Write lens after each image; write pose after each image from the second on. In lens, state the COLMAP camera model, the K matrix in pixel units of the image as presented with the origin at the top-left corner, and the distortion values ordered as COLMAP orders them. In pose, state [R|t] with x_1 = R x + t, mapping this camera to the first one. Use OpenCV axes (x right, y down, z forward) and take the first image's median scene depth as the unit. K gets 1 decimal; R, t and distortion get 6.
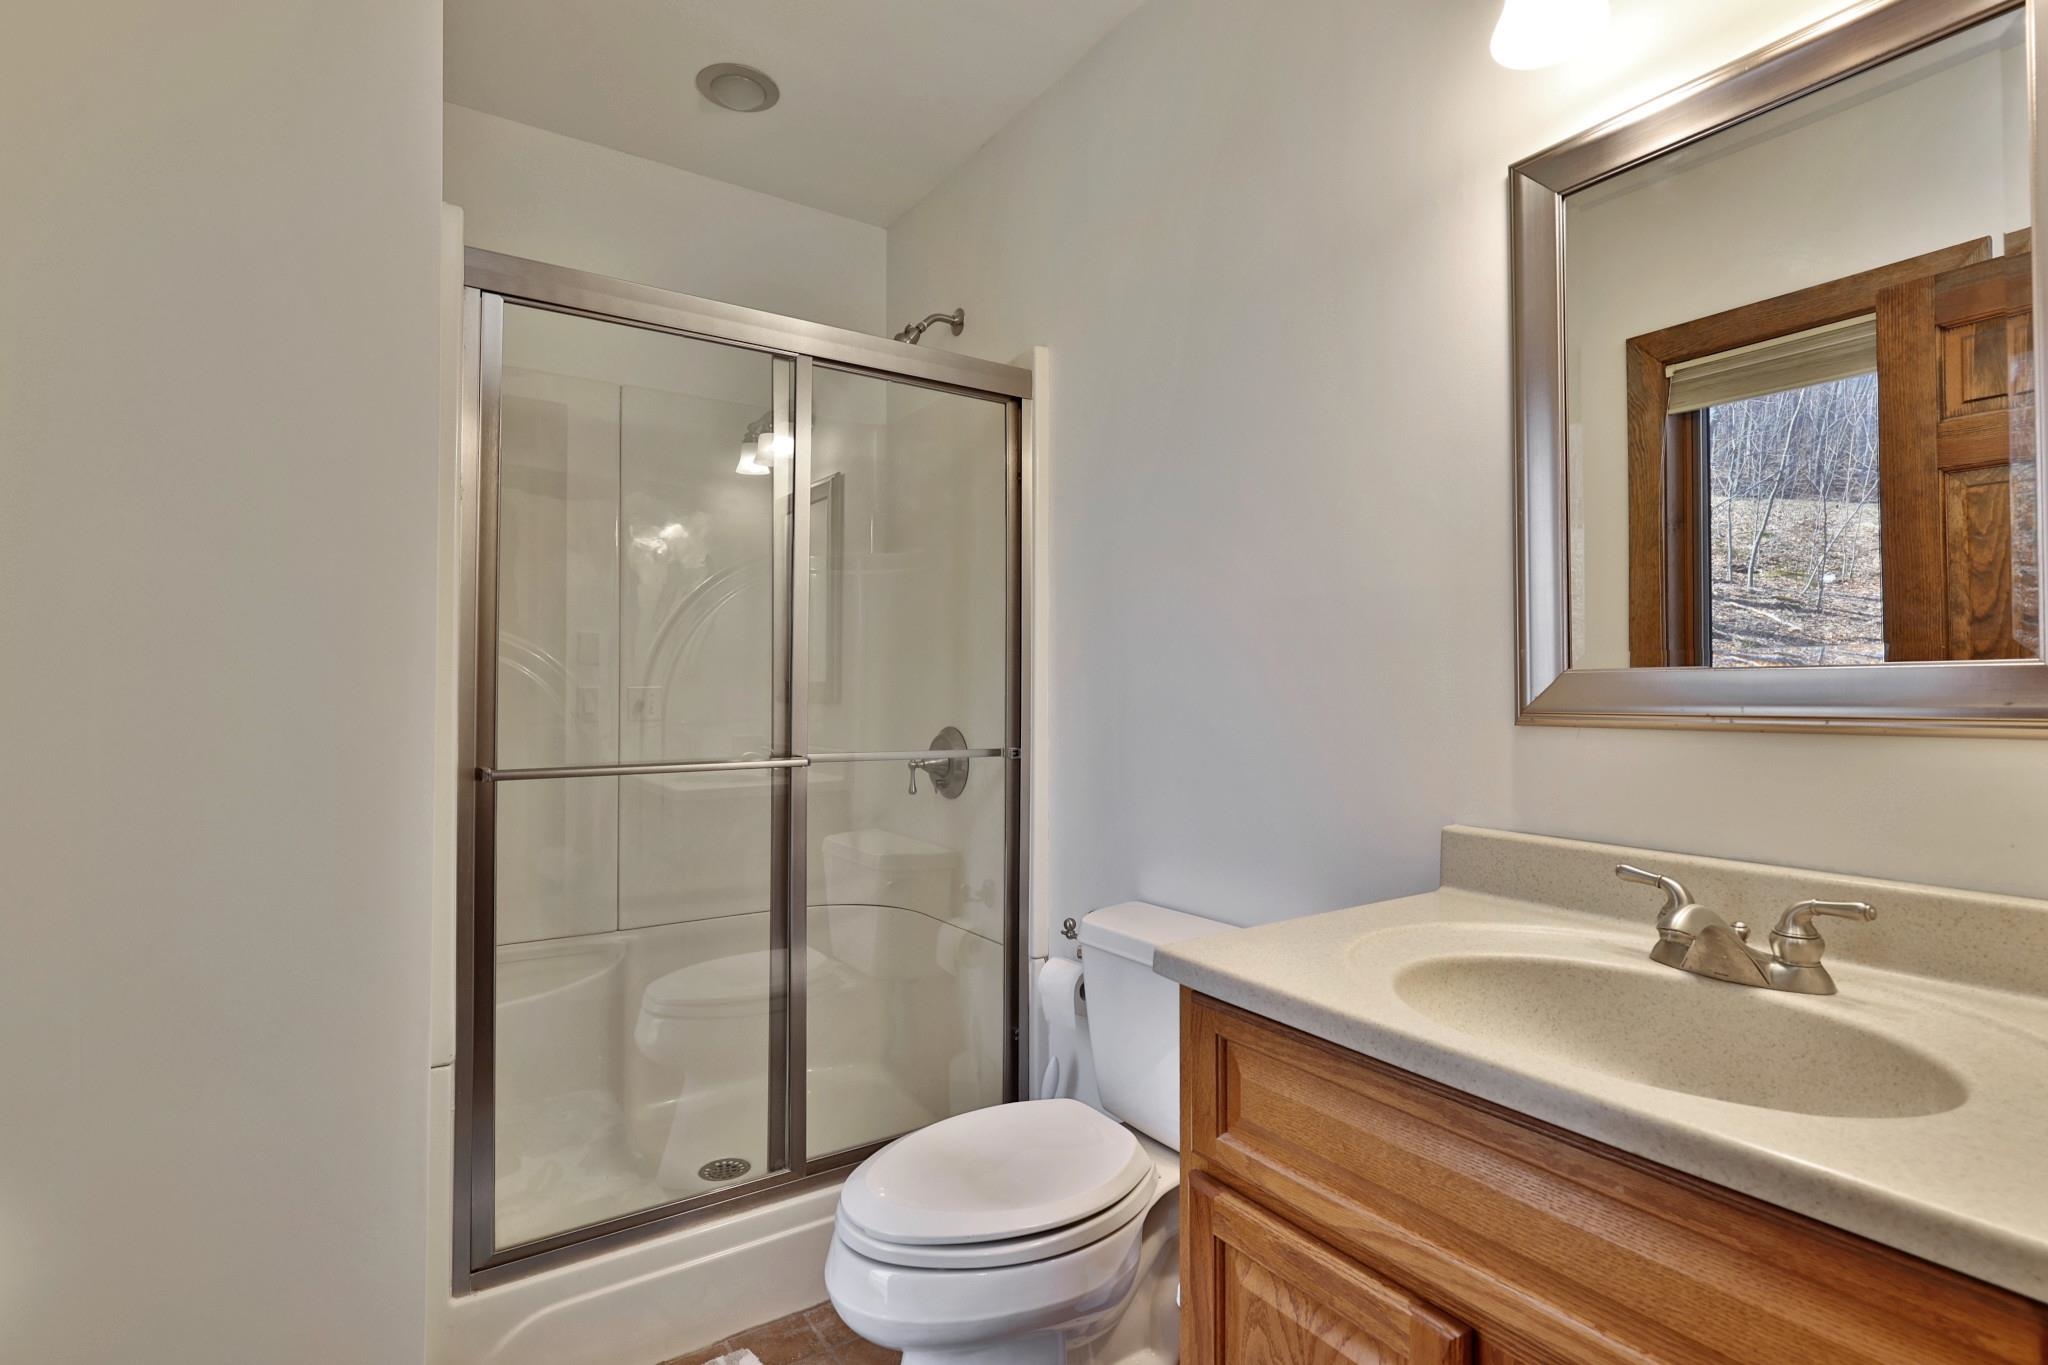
lens RADIAL K [[984.4, 0, 1024.0], [0, 984.4, 682.5], [0, 0, 1]] dist [-0.000662, 0.000065]
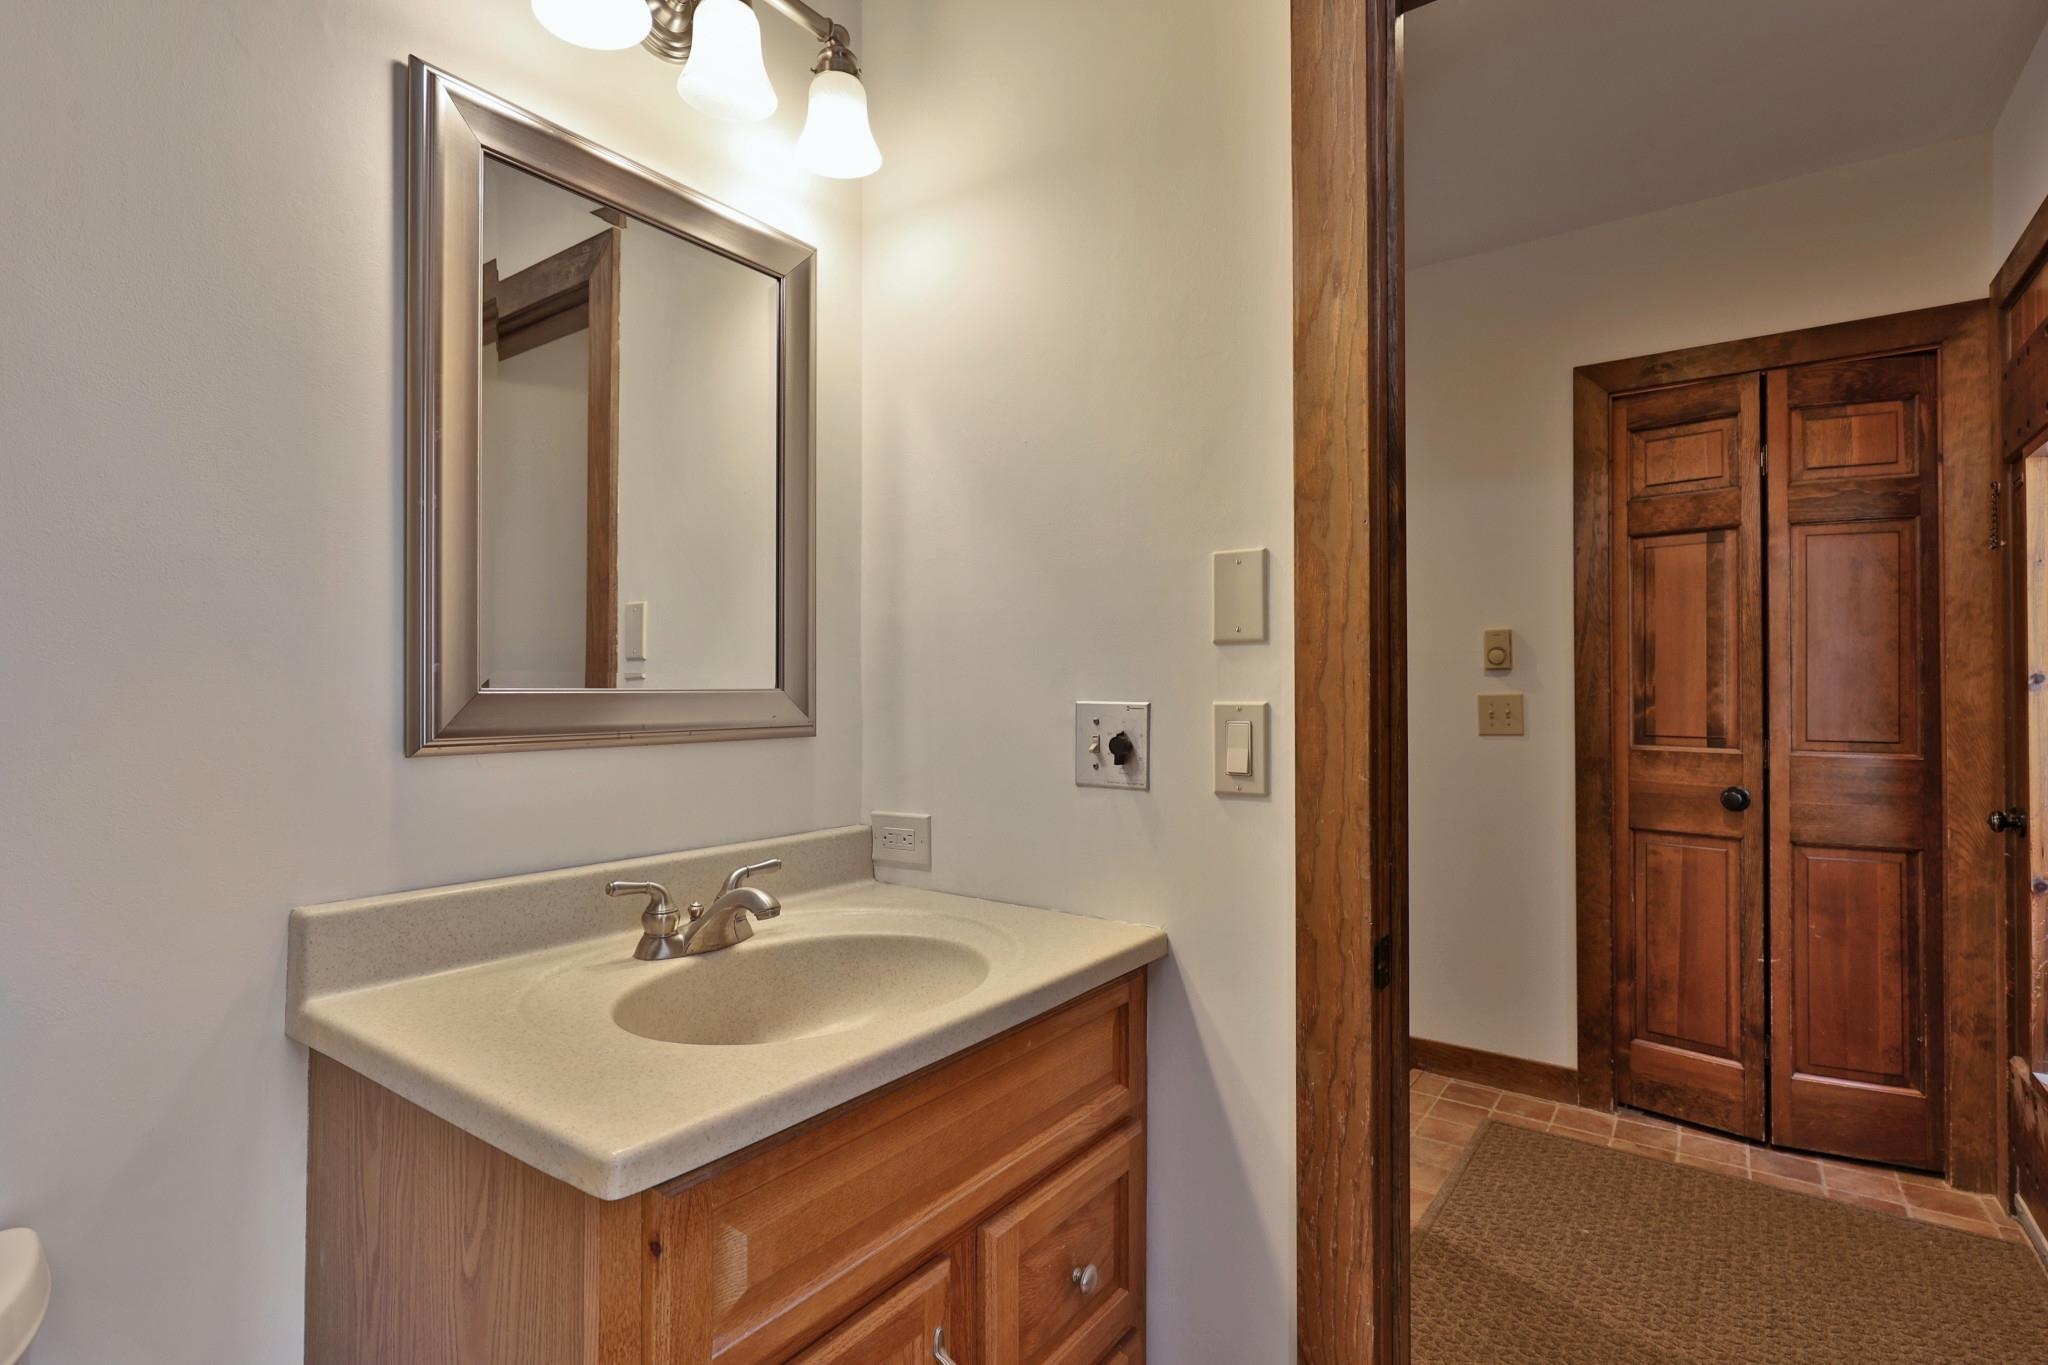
lens RADIAL K [[974.3, 0, 1024.0], [0, 974.3, 682.5], [0, 0, 1]] dist [0.000094, 0.000071]
pose [[-0.346466, 0.019598, 0.937858, -0.515488], [0.001745, 0.999793, -0.020247, -0.001032], [-0.938061, -0.005379, -0.346429, 0.987253]]
